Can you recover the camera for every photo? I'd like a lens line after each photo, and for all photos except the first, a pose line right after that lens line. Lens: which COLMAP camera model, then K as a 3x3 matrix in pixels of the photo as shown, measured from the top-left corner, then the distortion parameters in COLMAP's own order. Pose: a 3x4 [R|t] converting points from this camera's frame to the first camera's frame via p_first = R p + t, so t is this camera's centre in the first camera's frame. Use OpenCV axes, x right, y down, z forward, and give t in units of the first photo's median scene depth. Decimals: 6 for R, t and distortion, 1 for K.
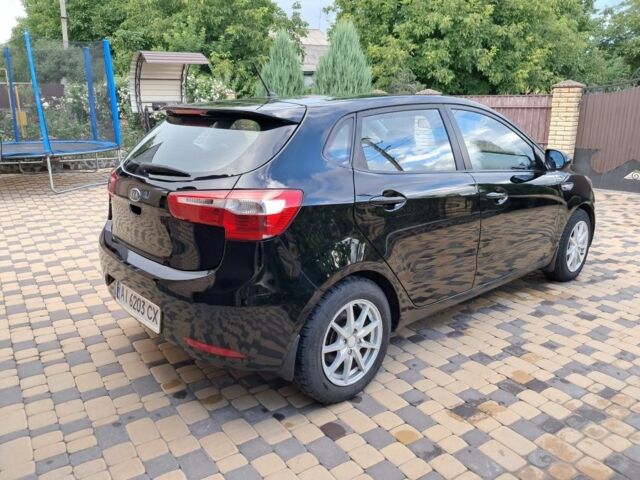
lens RADIAL K [[508.4, 0, 322.8], [0, 508.4, 238.6], [0, 0, 1]] dist [0.006698, -0.002190]
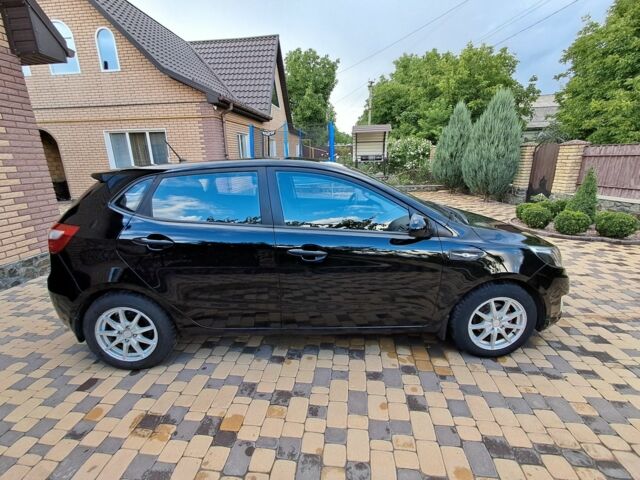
lens RADIAL K [[283.8, 0, 321.2], [0, 283.8, 243.1], [0, 0, 1]] dist [-0.005481, 0.004911]
pose [[0.754551, 0.176818, -0.631971, 0.637752], [-0.145088, 0.984135, 0.102120, -0.151263], [0.640002, 0.014637, 0.768234, 0.481592]]
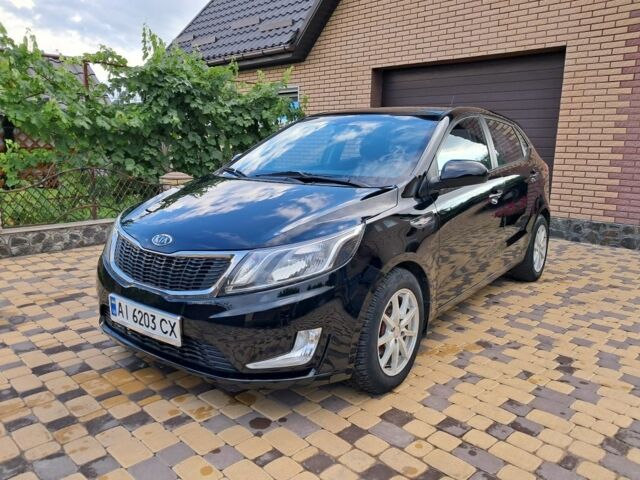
lens RADIAL K [[508.4, 0, 309.2], [0, 508.4, 242.8], [0, 0, 1]] dist [0.006698, -0.002190]
pose [[-0.985530, 0.017114, -0.168634, 0.483775], [-0.057169, 0.903031, 0.425755, -0.469798], [0.159568, 0.429235, -0.888986, 2.038413]]
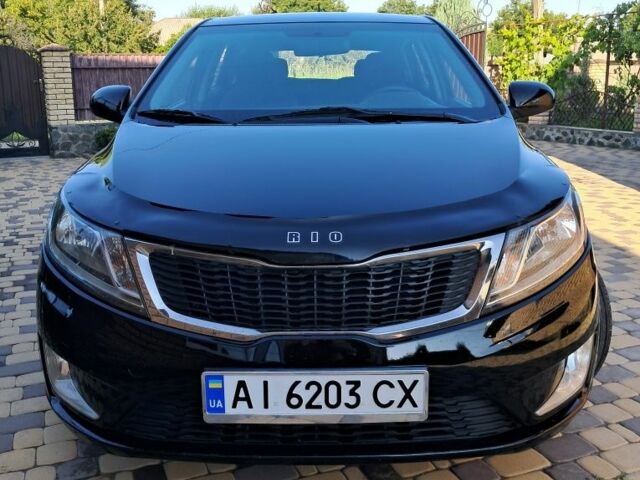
lens RADIAL K [[652.2, 0, 343.2], [0, 652.2, 252.1], [0, 0, 1]] dist [0.026535, 0.000000]
pose [[-0.668842, 0.179793, -0.721335, 0.866610], [-0.181995, 0.901186, 0.393372, -0.353850], [0.720783, 0.394383, -0.570030, 1.693159]]
